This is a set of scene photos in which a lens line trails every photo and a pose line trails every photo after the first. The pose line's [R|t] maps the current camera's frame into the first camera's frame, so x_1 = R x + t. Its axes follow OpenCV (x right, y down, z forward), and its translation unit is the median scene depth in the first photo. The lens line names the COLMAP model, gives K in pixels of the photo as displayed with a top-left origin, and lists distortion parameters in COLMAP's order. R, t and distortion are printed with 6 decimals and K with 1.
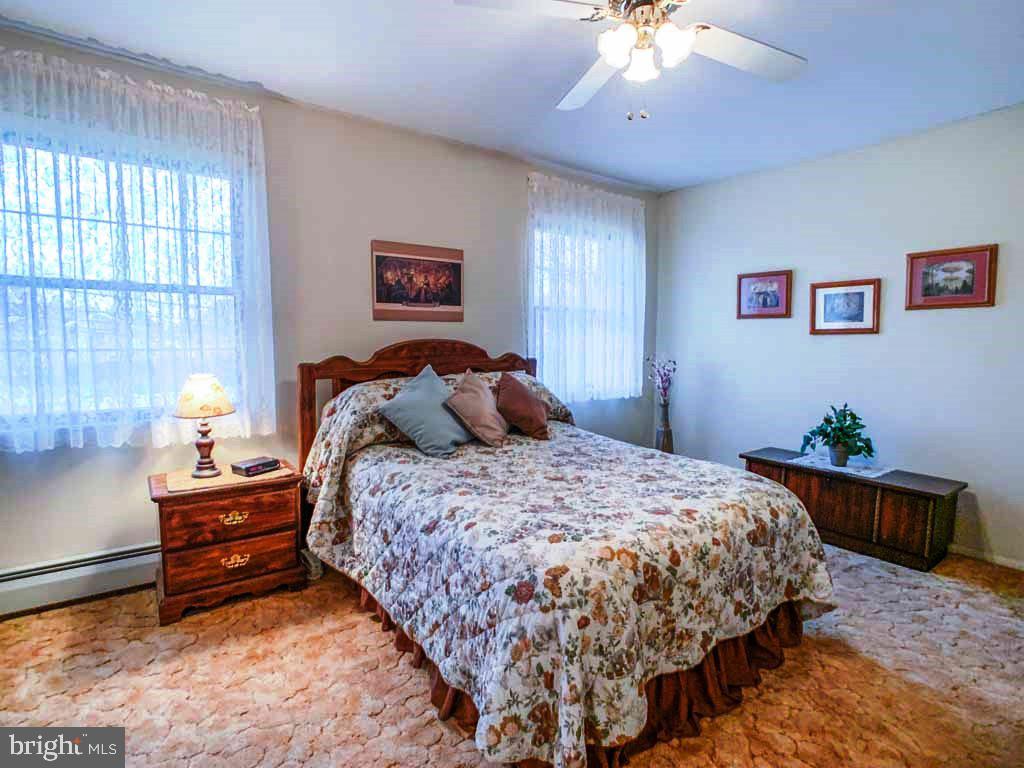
lens RADIAL K [[544.5, 0, 511.7], [0, 544.5, 380.6], [0, 0, 1]] dist [-0.033412, 0.008299]
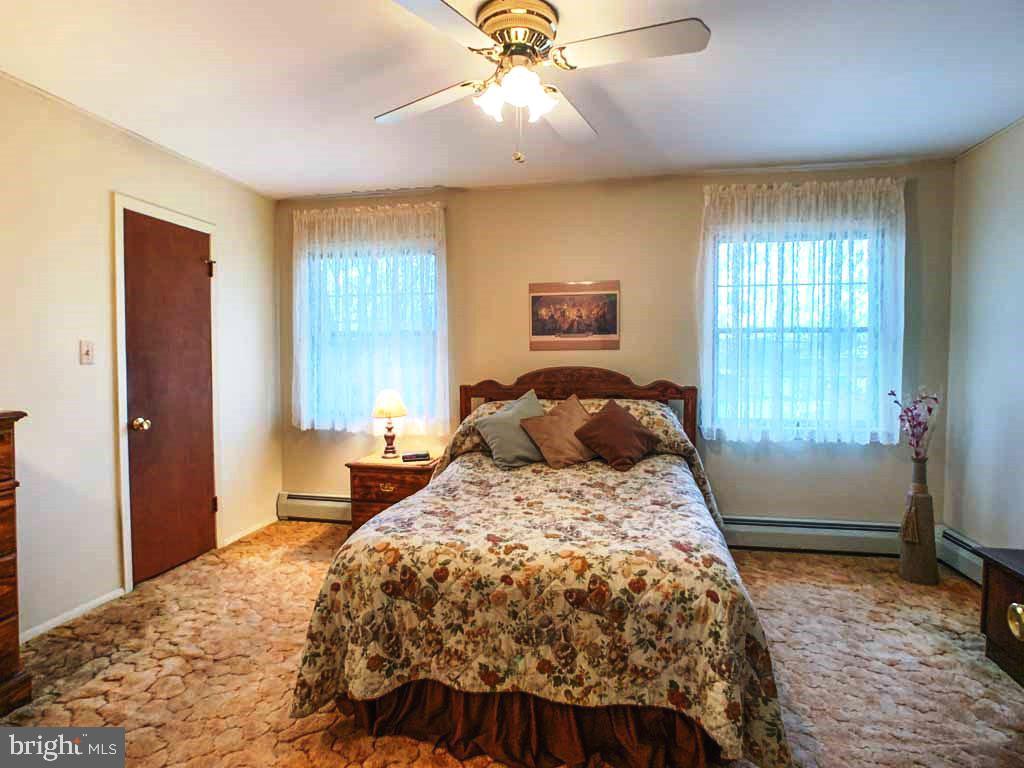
lens RADIAL K [[544.5, 0, 512.8], [0, 544.5, 383.6], [0, 0, 1]] dist [-0.033412, 0.008299]
pose [[0.649700, 0.024583, -0.759793, 0.686414], [-0.052895, 0.998516, -0.012924, -0.024307], [0.758348, 0.048586, 0.650037, 0.224391]]
